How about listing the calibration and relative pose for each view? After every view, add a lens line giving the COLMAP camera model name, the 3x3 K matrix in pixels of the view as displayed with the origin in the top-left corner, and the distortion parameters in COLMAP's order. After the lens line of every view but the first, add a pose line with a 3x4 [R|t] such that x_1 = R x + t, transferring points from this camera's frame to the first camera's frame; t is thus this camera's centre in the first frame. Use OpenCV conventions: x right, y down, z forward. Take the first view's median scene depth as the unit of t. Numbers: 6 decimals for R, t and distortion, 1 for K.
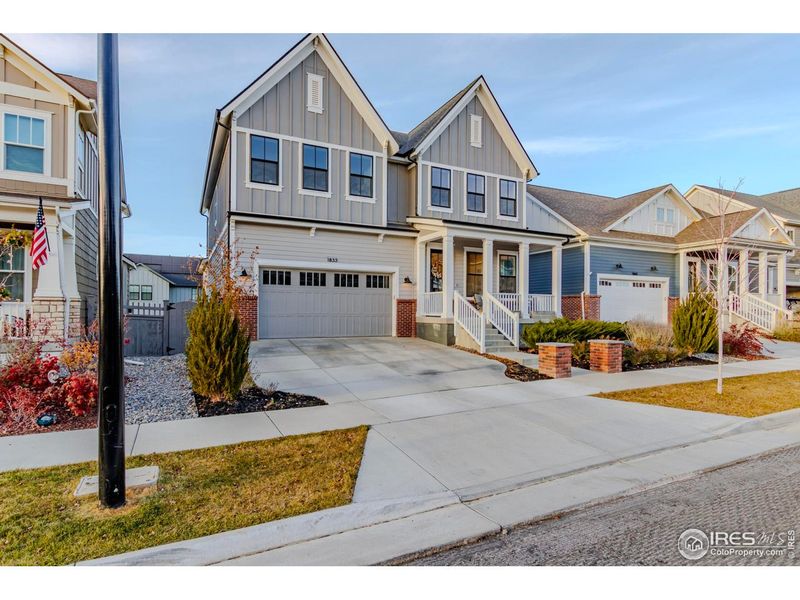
lens RADIAL K [[430.0, 0, 399.8], [0, 430.0, 307.8], [0, 0, 1]] dist [-0.003162, -0.000037]
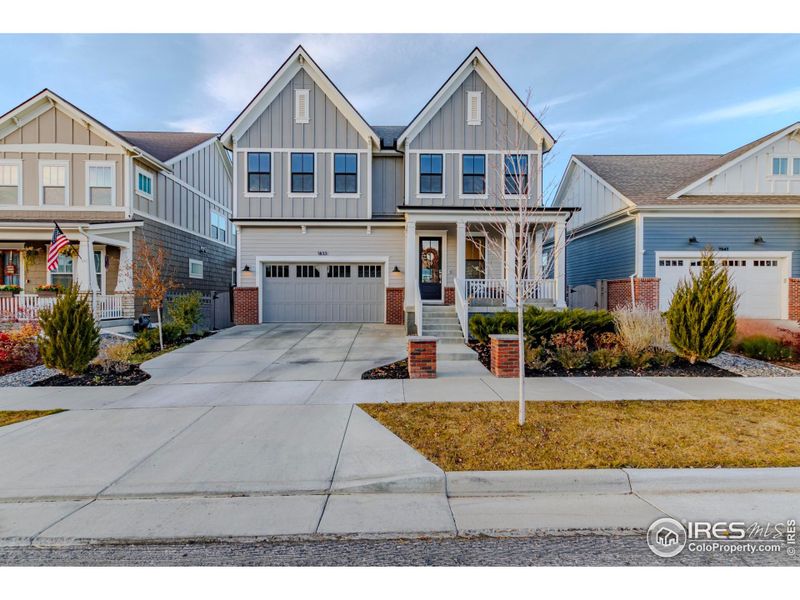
lens RADIAL K [[369.1, 0, 400.0], [0, 369.1, 300.0], [0, 0, 1]] dist [0.000140, -0.000138]
pose [[0.904452, -0.003061, -0.426564, 0.425780], [0.007923, 0.999922, 0.009624, 0.001573], [0.426501, -0.012084, 0.904406, 0.217823]]
